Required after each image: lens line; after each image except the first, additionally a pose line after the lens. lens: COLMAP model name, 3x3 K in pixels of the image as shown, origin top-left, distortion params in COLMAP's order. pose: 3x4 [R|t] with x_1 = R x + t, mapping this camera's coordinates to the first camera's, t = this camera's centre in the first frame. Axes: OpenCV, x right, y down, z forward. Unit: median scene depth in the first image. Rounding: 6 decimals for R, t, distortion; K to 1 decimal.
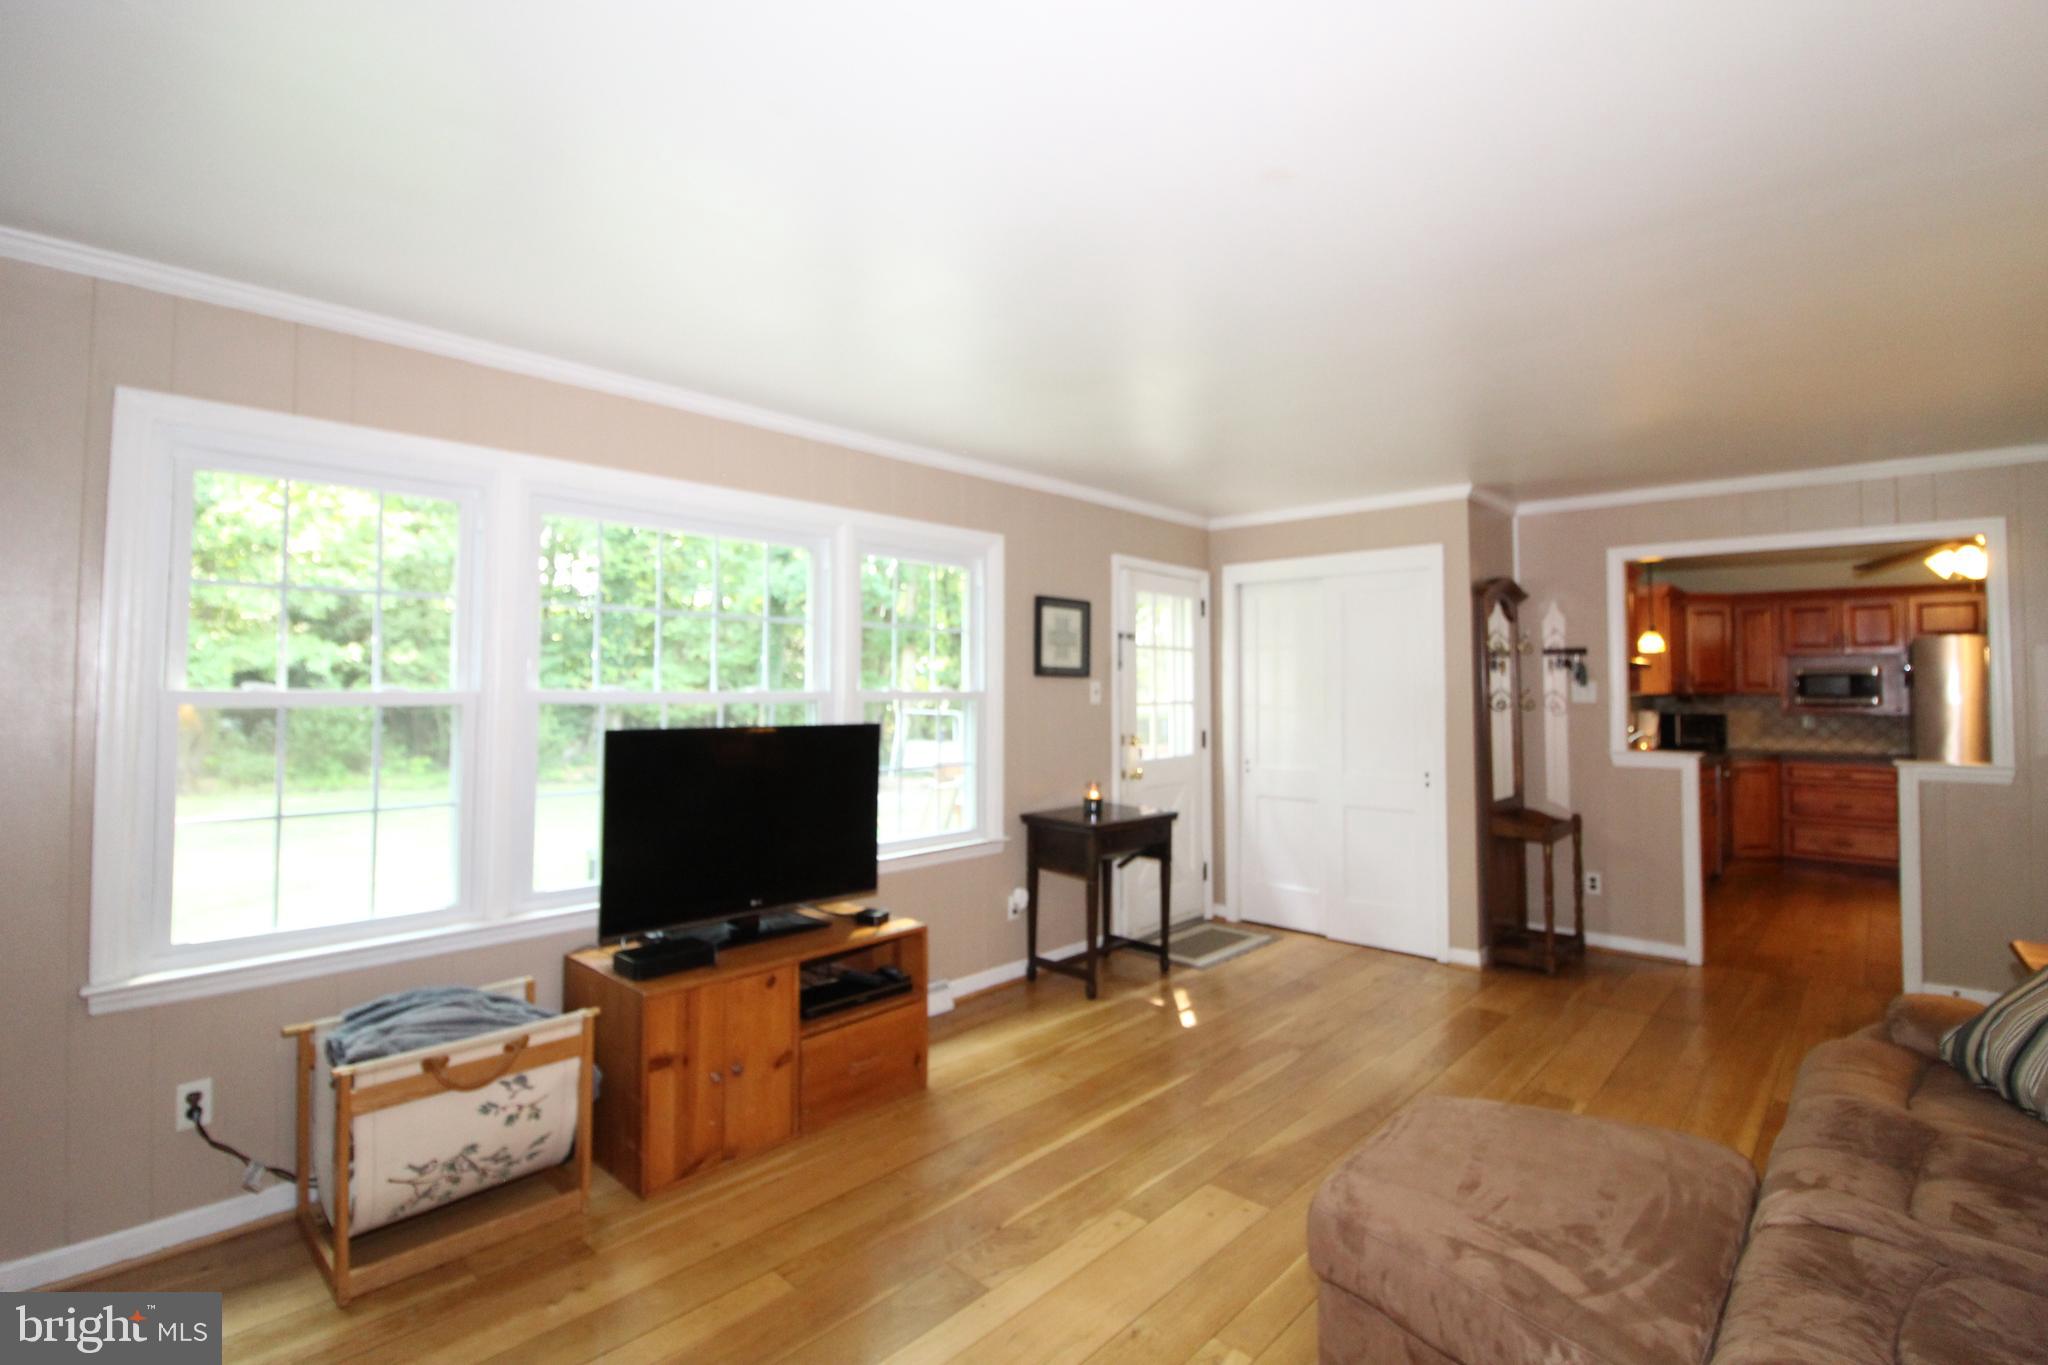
lens RADIAL K [[953.0, 0, 1036.6], [0, 953.0, 654.2], [0, 0, 1]] dist [0.000916, -0.014871]
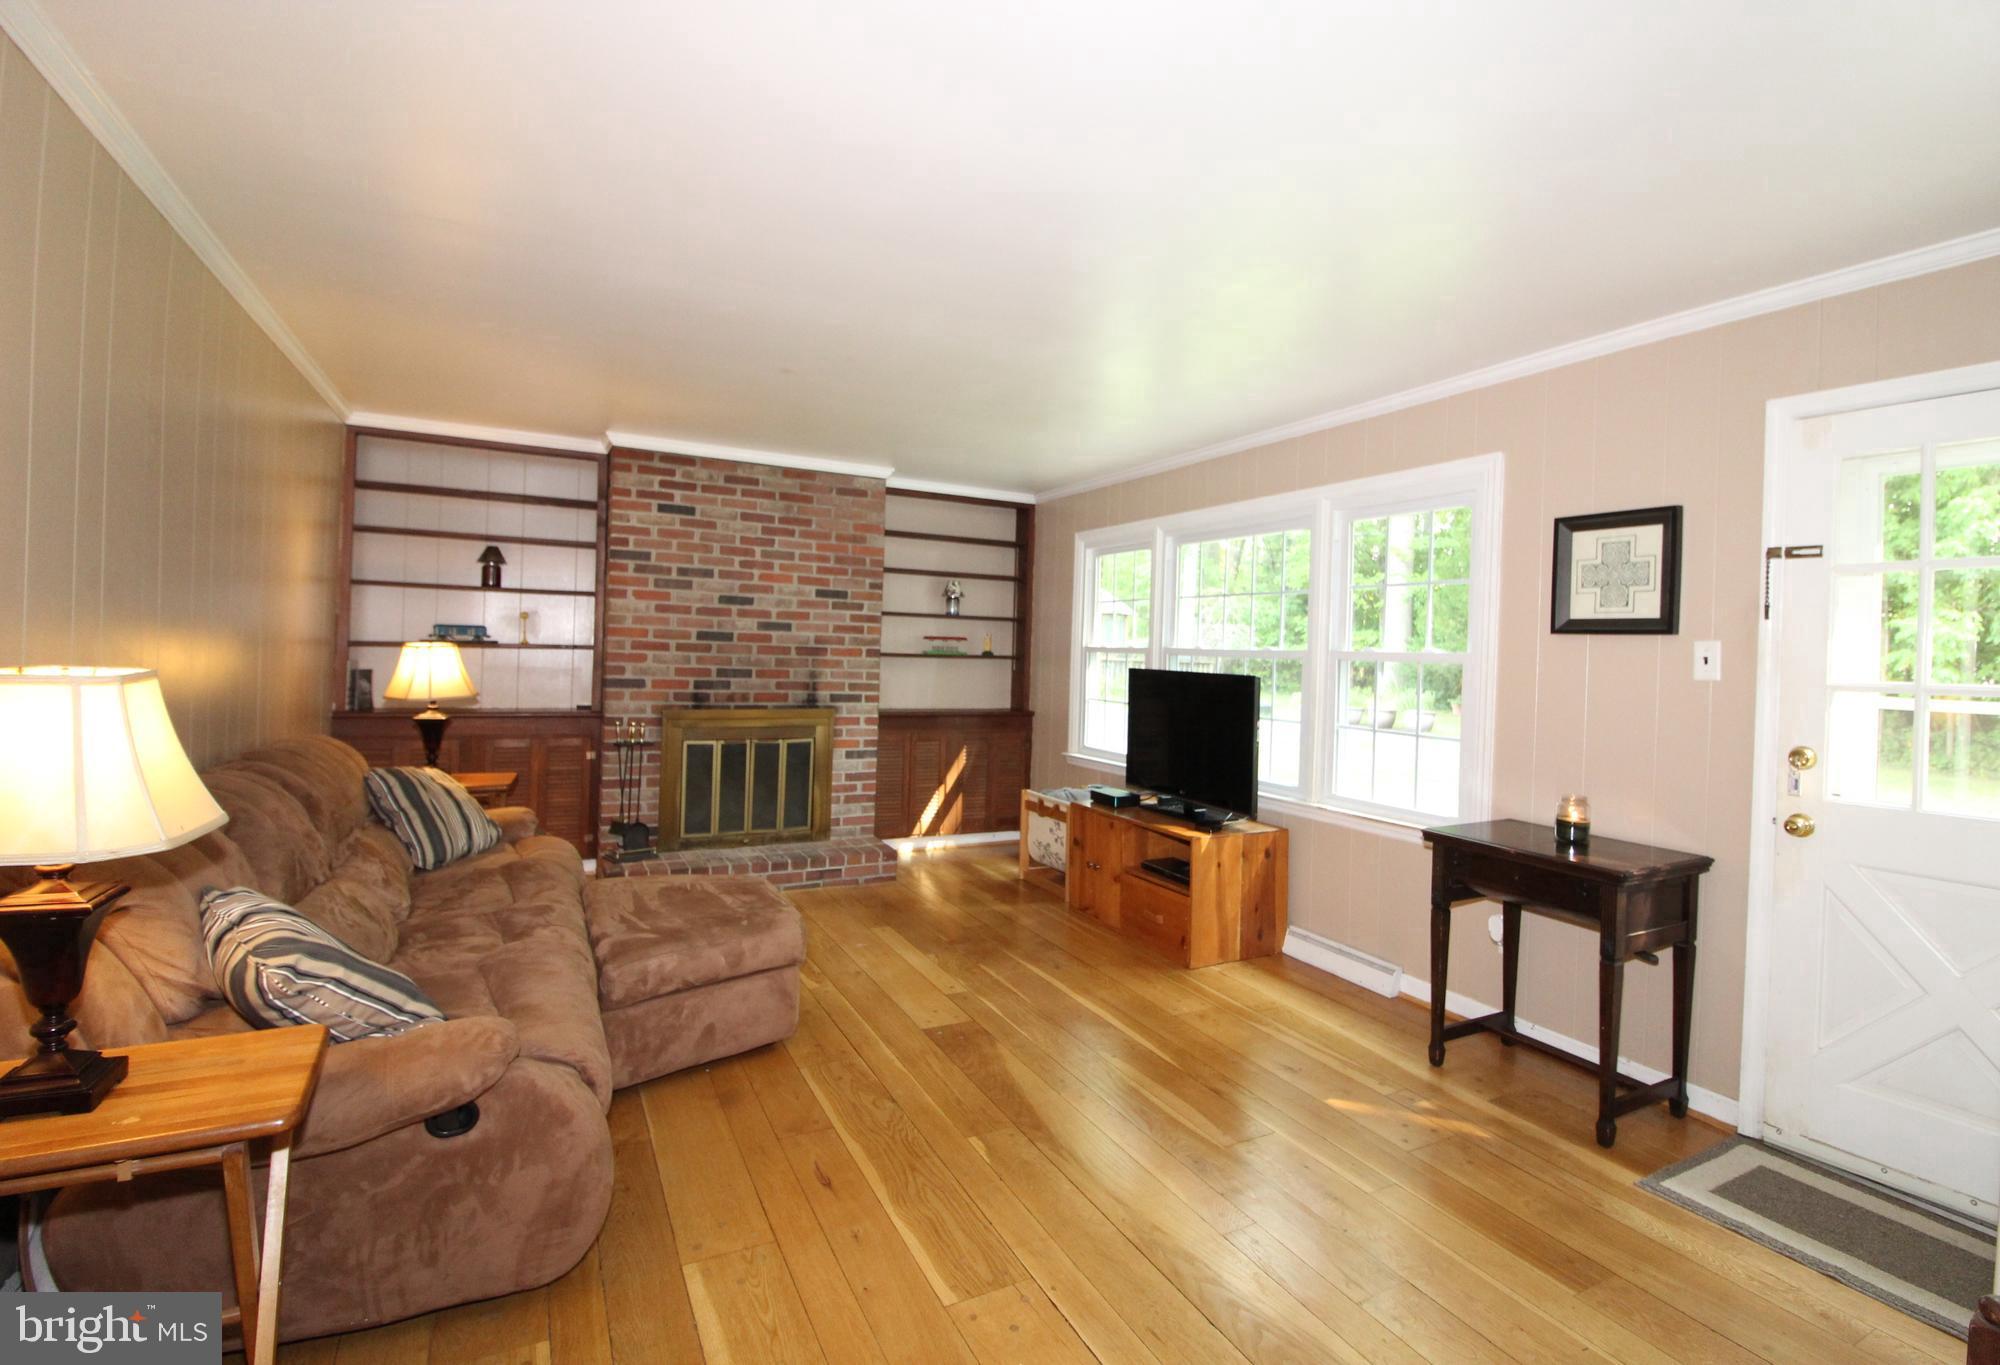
lens RADIAL K [[942.0, 0, 1038.8], [0, 942.0, 657.1], [0, 0, 1]] dist [-0.000716, -0.000141]
pose [[-0.332720, -0.005329, -0.943010, 0.987427], [0.006557, 0.999947, -0.007964, 0.054094], [0.943003, -0.008834, -0.332668, 1.101395]]
